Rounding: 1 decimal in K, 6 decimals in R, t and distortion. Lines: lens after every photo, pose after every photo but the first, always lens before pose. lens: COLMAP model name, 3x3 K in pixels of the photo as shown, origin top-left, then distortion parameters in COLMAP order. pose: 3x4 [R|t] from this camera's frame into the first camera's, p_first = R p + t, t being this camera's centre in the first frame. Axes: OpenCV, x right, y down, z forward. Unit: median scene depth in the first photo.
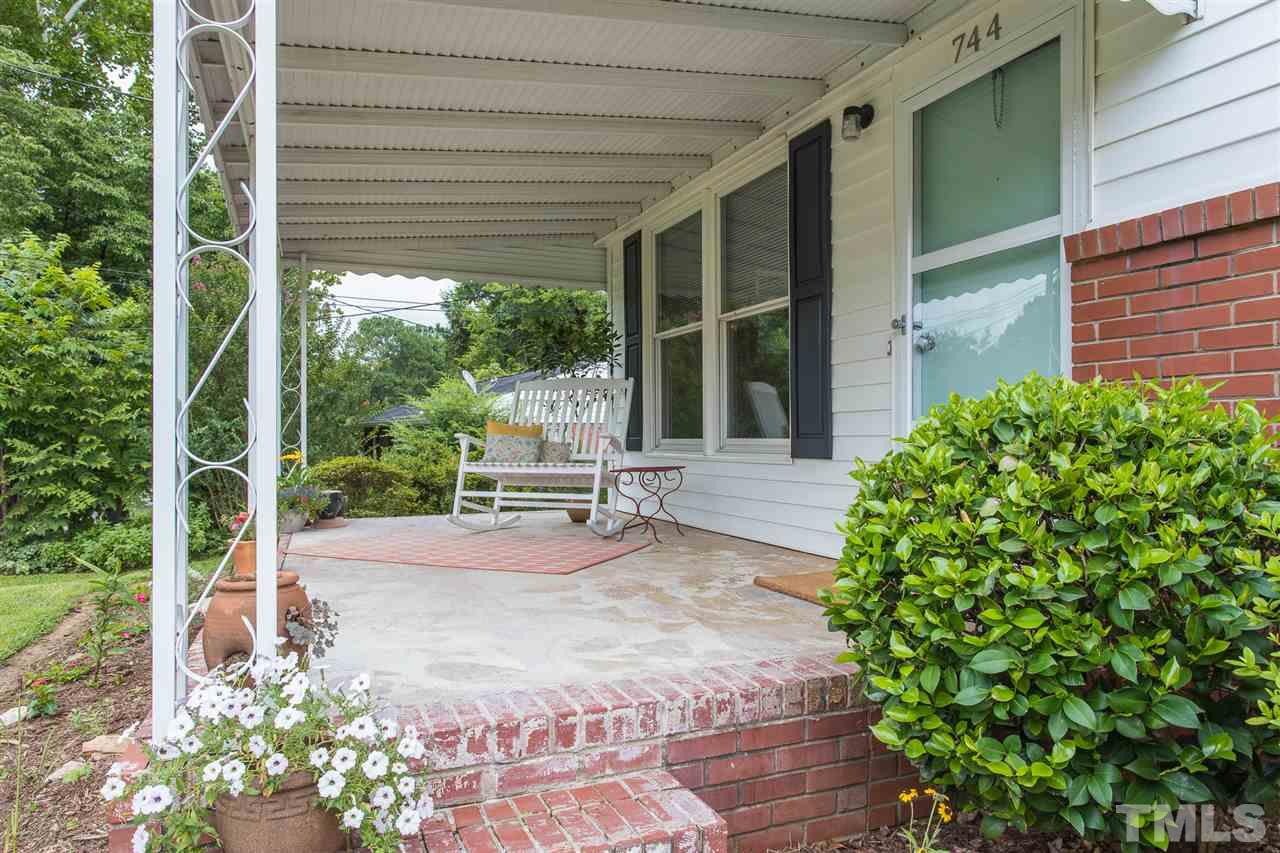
lens RADIAL K [[831.4, 0, 640.0], [0, 831.4, 426.5], [0, 0, 1]] dist [0.000836, 0.000207]
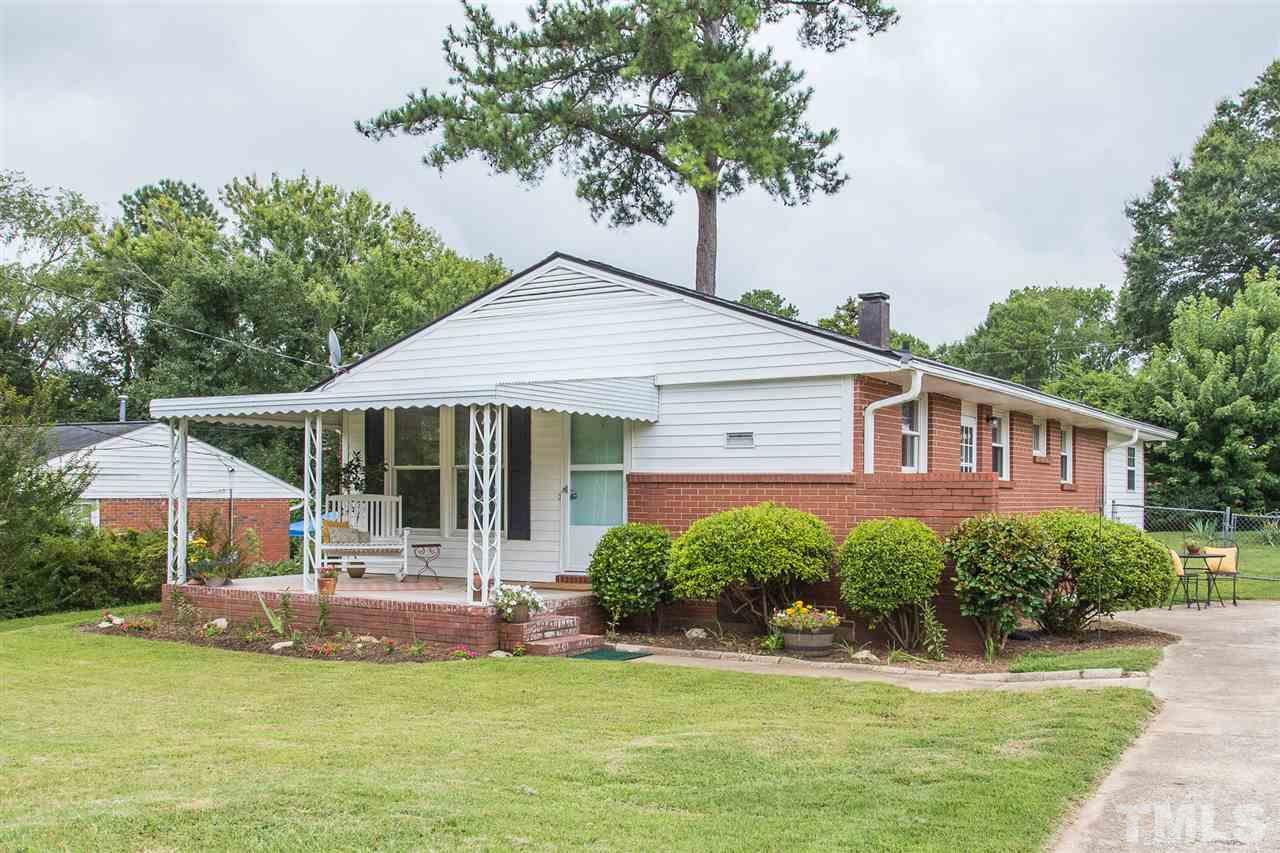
lens RADIAL K [[1217.4, 0, 640.0], [0, 1217.4, 426.5], [0, 0, 1]] dist [0.008485, 0.013226]
pose [[0.826356, 0.038733, 0.561814, -2.651619], [-0.014491, 0.998764, -0.047542, -0.223363], [-0.562961, 0.031145, 0.825896, -3.724157]]
